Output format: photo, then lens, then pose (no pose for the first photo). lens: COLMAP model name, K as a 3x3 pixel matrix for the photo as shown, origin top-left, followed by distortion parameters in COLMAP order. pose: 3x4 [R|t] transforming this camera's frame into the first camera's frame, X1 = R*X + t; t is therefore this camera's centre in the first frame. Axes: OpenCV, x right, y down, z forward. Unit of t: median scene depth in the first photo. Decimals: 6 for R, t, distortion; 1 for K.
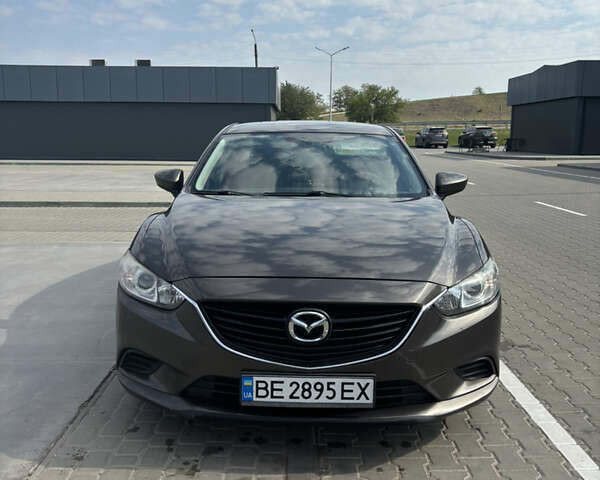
lens RADIAL K [[601.9, 0, 300.0], [0, 601.9, 240.0], [0, 0, 1]] dist [0.025735, -0.015991]
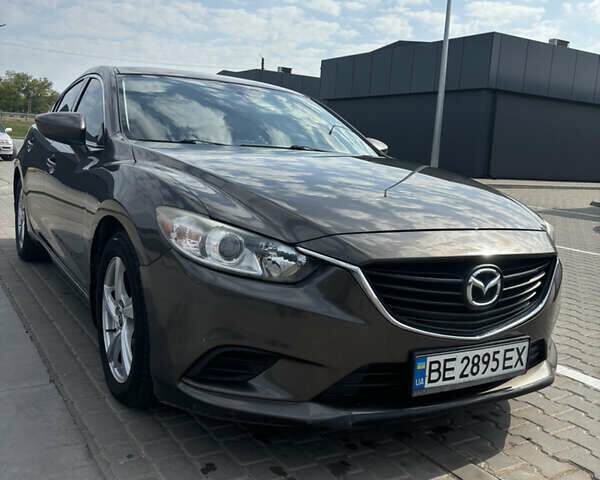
lens RADIAL K [[601.9, 0, 300.0], [0, 601.9, 240.0], [0, 0, 1]] dist [0.025735, -0.015991]
pose [[0.854467, -0.035384, 0.518299, -0.616602], [0.032783, 0.999362, 0.014179, 0.058607], [-0.518470, 0.004875, 0.855082, 0.415922]]
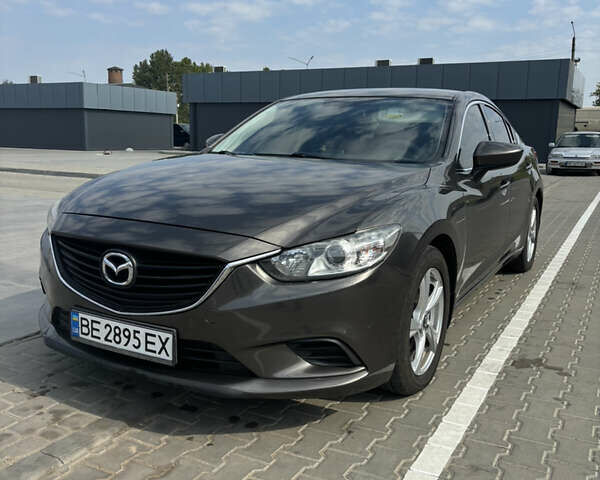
lens RADIAL K [[601.9, 0, 300.0], [0, 601.9, 240.0], [0, 0, 1]] dist [0.025735, -0.015991]
pose [[0.881481, 0.092230, -0.463126, 0.706190], [-0.093816, 0.995395, 0.019666, 0.050237], [0.462807, 0.026114, 0.886074, 0.269780]]
